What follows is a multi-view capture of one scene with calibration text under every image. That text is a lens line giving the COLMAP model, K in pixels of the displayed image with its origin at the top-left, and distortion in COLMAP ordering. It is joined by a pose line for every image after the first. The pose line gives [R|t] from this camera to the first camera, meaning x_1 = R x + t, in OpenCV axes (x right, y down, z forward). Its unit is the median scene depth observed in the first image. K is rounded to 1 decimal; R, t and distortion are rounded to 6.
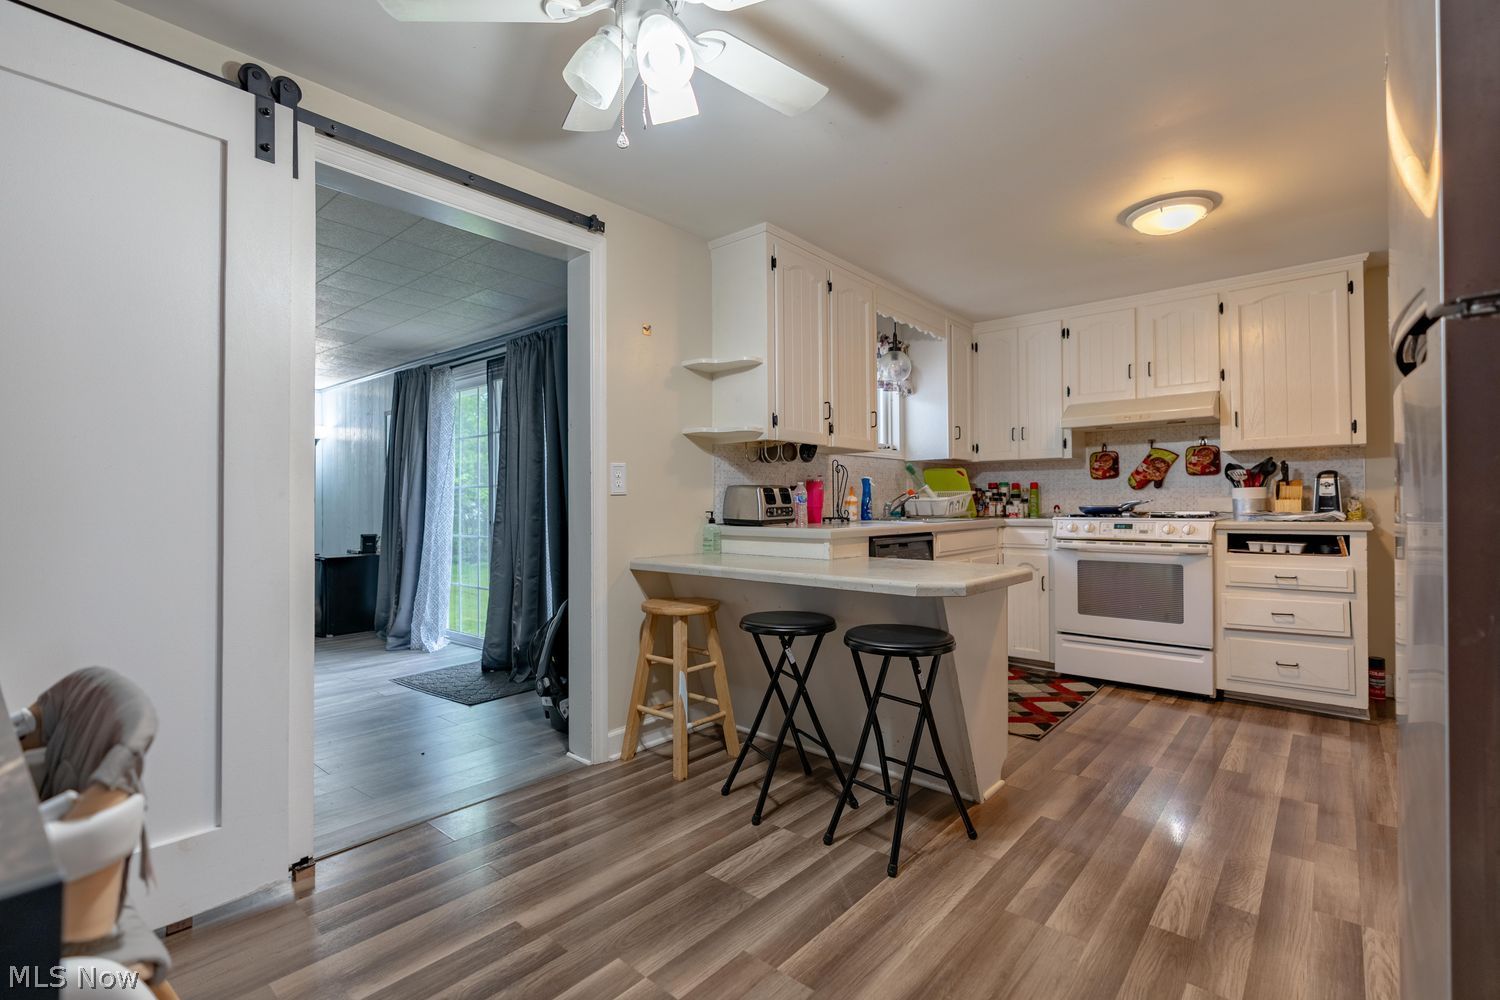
lens RADIAL K [[675.2, 0, 738.5], [0, 675.2, 497.0], [0, 0, 1]] dist [-0.010339, 0.003824]
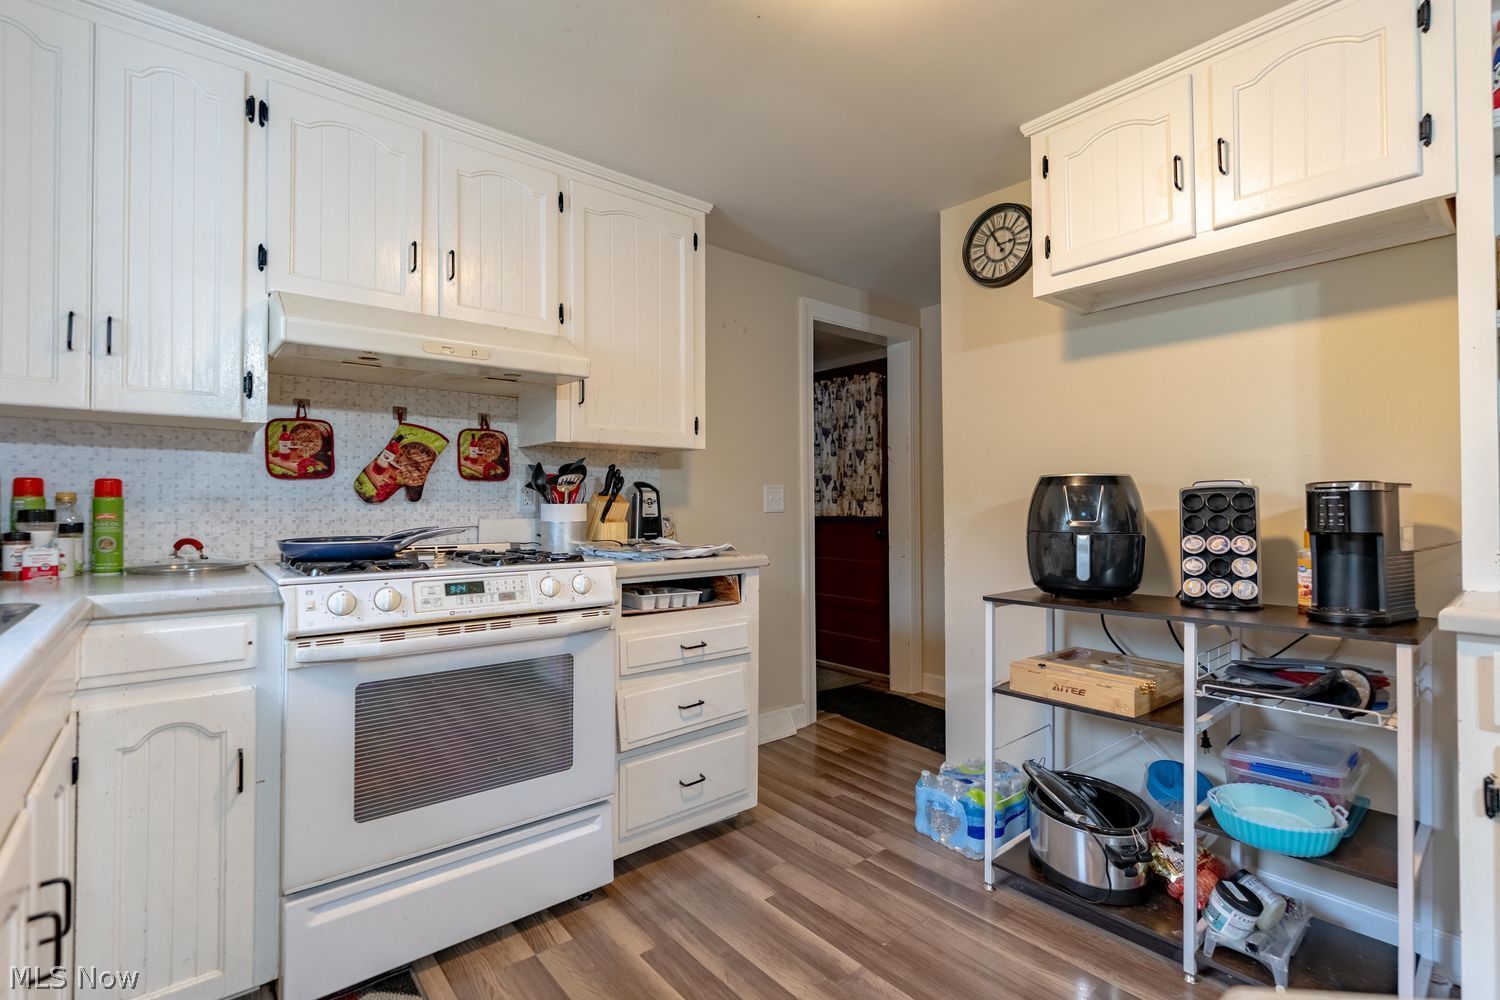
lens RADIAL K [[675.2, 0, 735.9], [0, 675.2, 496.5], [0, 0, 1]] dist [-0.010339, 0.003824]
pose [[0.135946, 0.019930, 0.990516, 0.145358], [-0.009204, 0.999780, -0.018854, -0.009732], [-0.990673, -0.006554, 0.136100, 0.718645]]
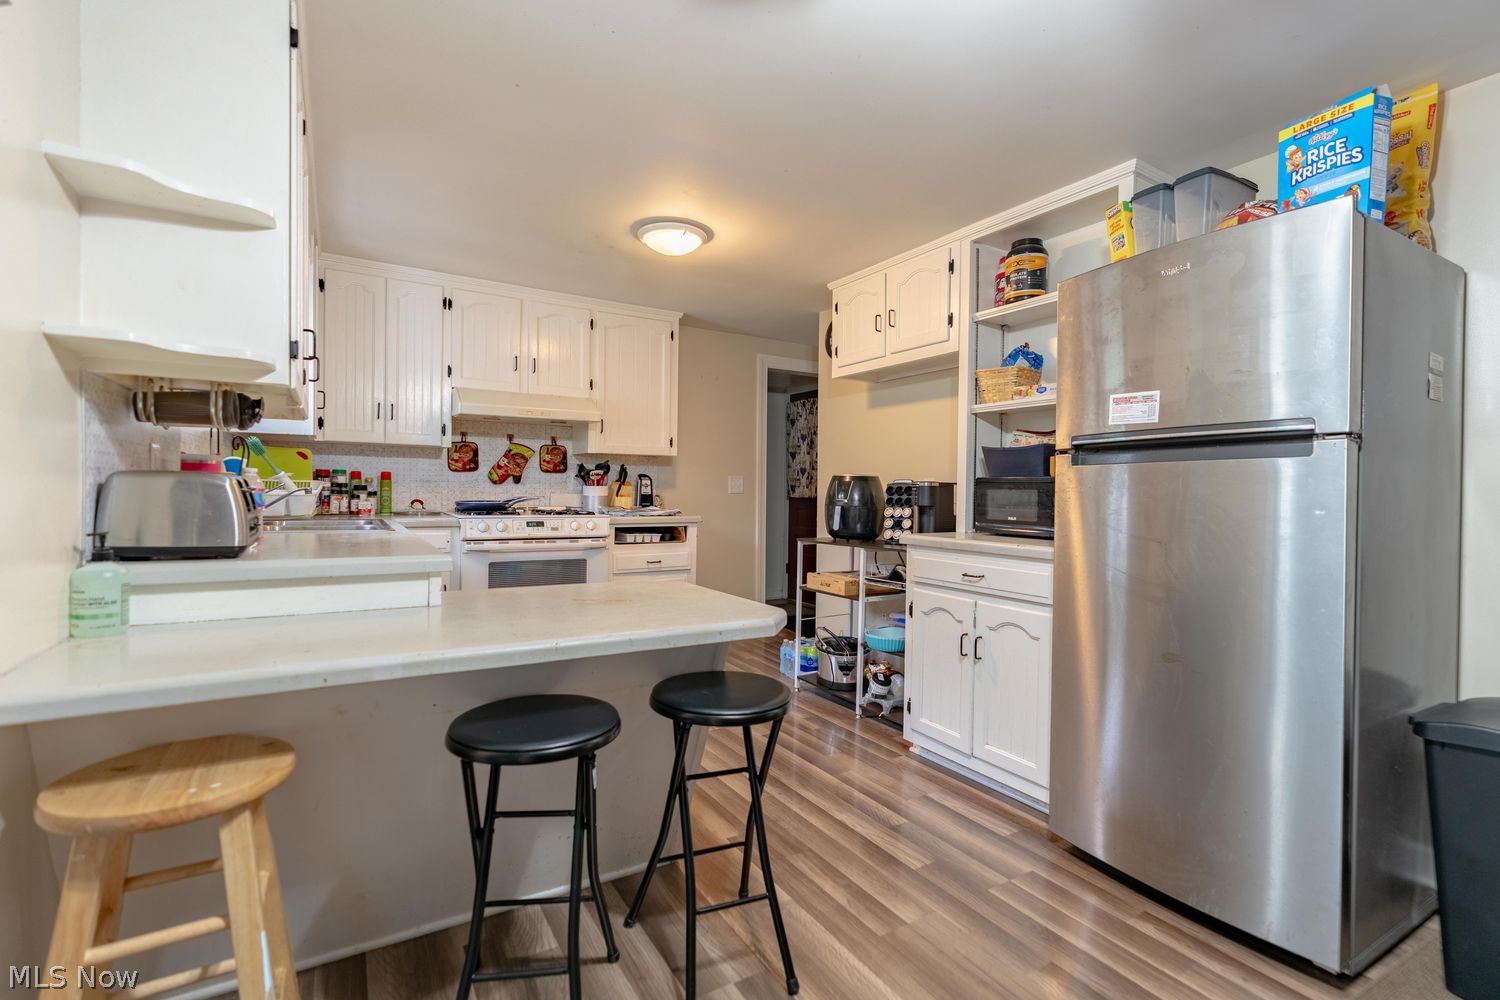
lens RADIAL K [[675.2, 0, 741.1], [0, 675.2, 496.4], [0, 0, 1]] dist [-0.010339, 0.003824]
pose [[0.283973, -0.000466, 0.958832, -0.263404], [-0.026329, 0.999619, 0.008283, -0.011660], [-0.958471, -0.027597, 0.283853, 0.413430]]
